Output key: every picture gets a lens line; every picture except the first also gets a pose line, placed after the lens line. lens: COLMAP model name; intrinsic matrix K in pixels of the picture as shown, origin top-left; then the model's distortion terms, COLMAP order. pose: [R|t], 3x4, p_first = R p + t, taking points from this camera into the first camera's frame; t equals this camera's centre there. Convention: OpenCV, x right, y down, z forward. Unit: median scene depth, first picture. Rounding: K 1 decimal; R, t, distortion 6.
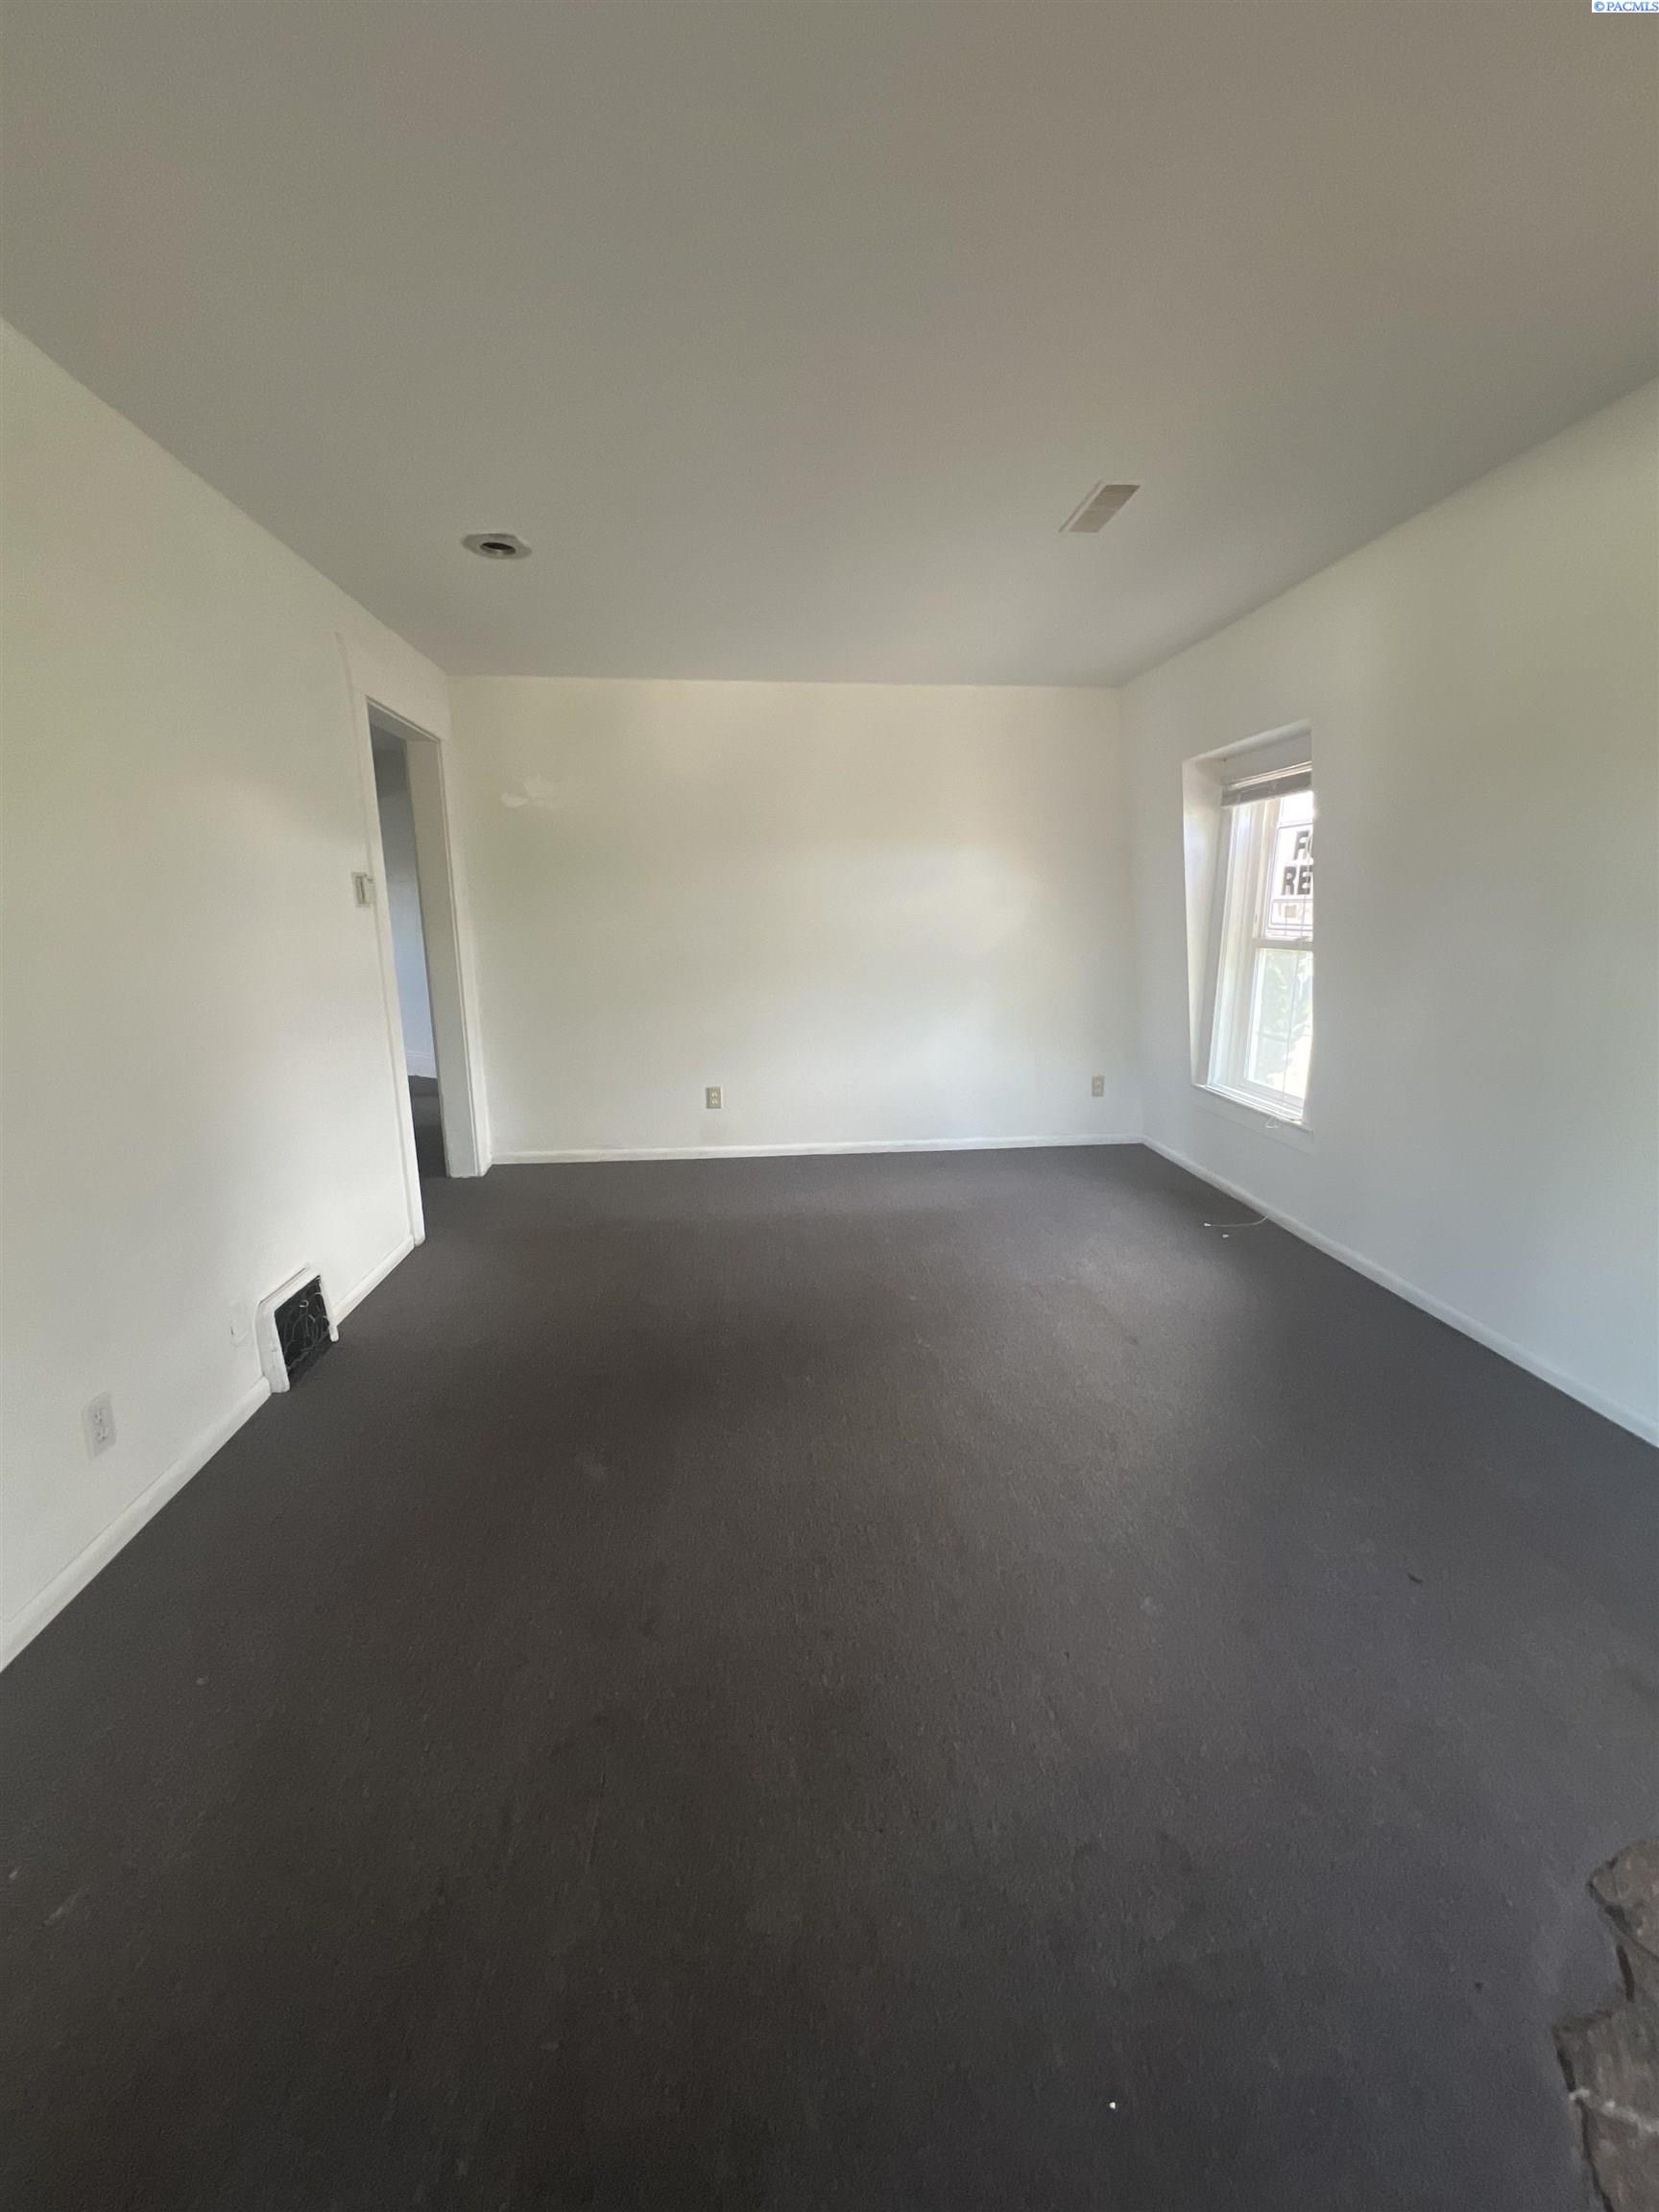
lens RADIAL K [[887.4, 0, 827.6], [0, 887.4, 1103.3], [0, 0, 1]] dist [-0.002163, 0.000124]
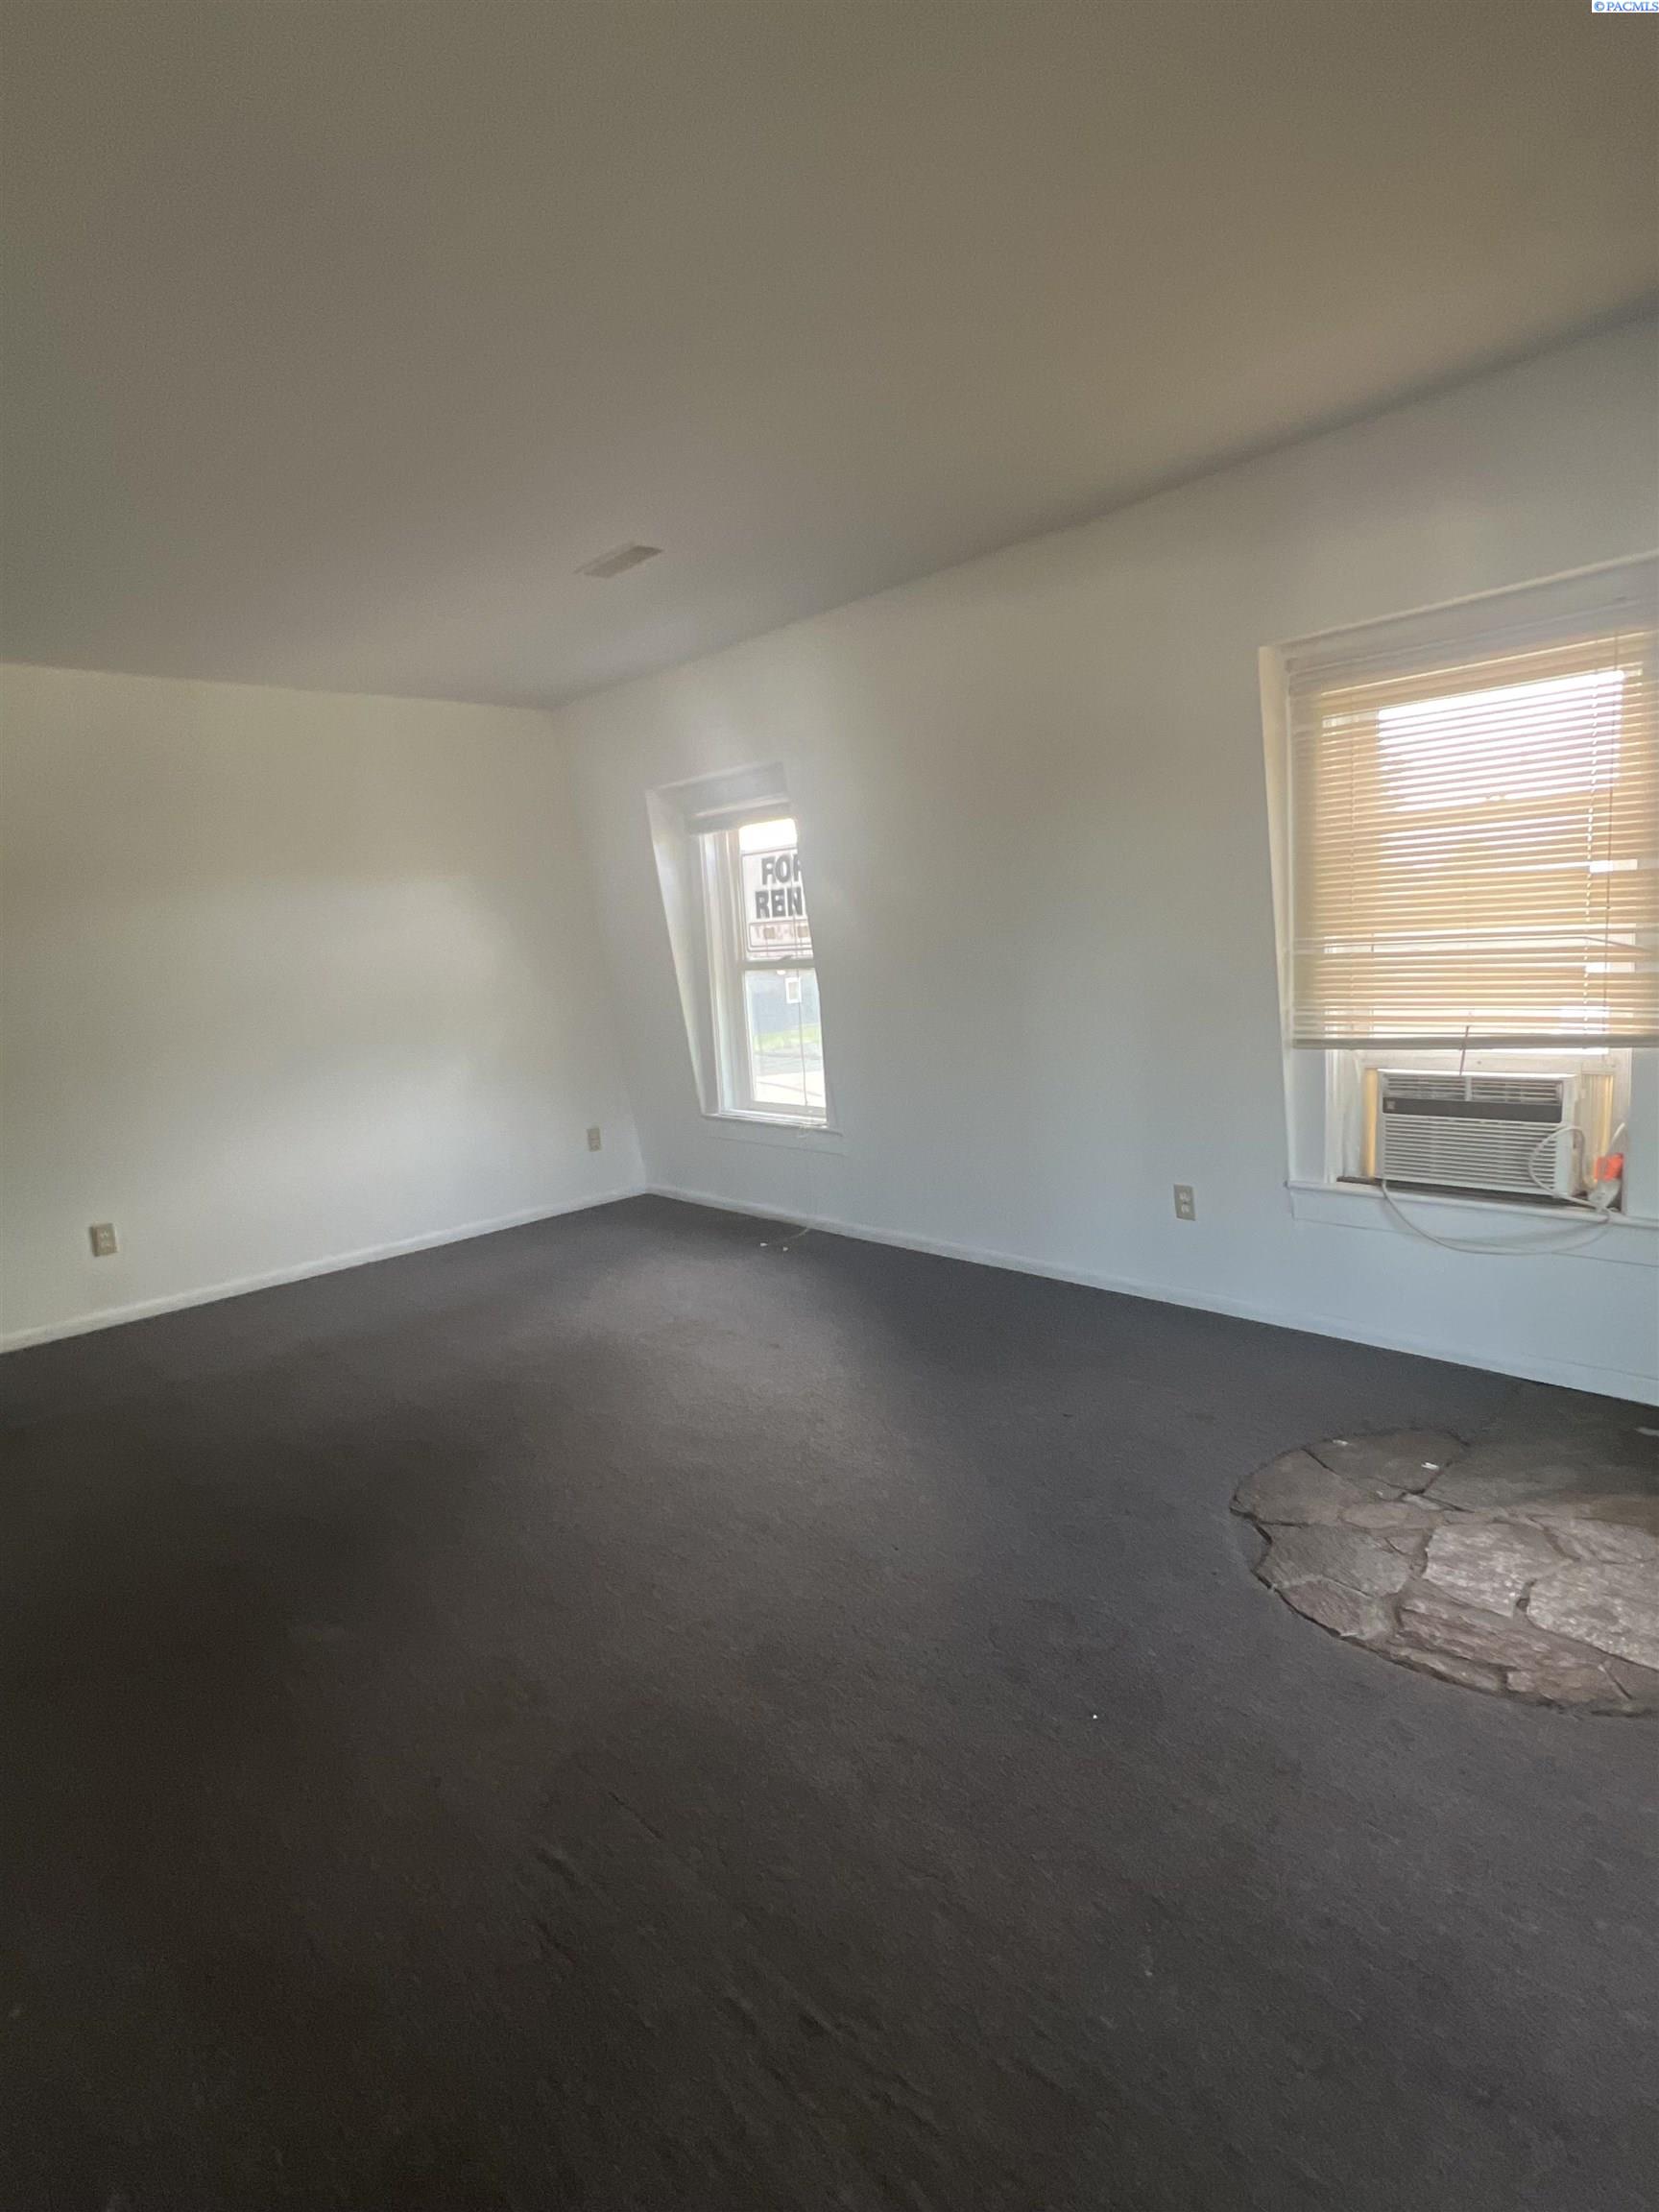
lens RADIAL K [[1174.7, 0, 826.2], [0, 1174.7, 1103.9], [0, 0, 1]] dist [-0.003920, 0.000186]
pose [[0.787058, -0.135911, 0.601721, -0.279949], [0.192947, 0.980724, -0.030861, 0.034980], [-0.585928, 0.140390, 0.798110, -0.110134]]
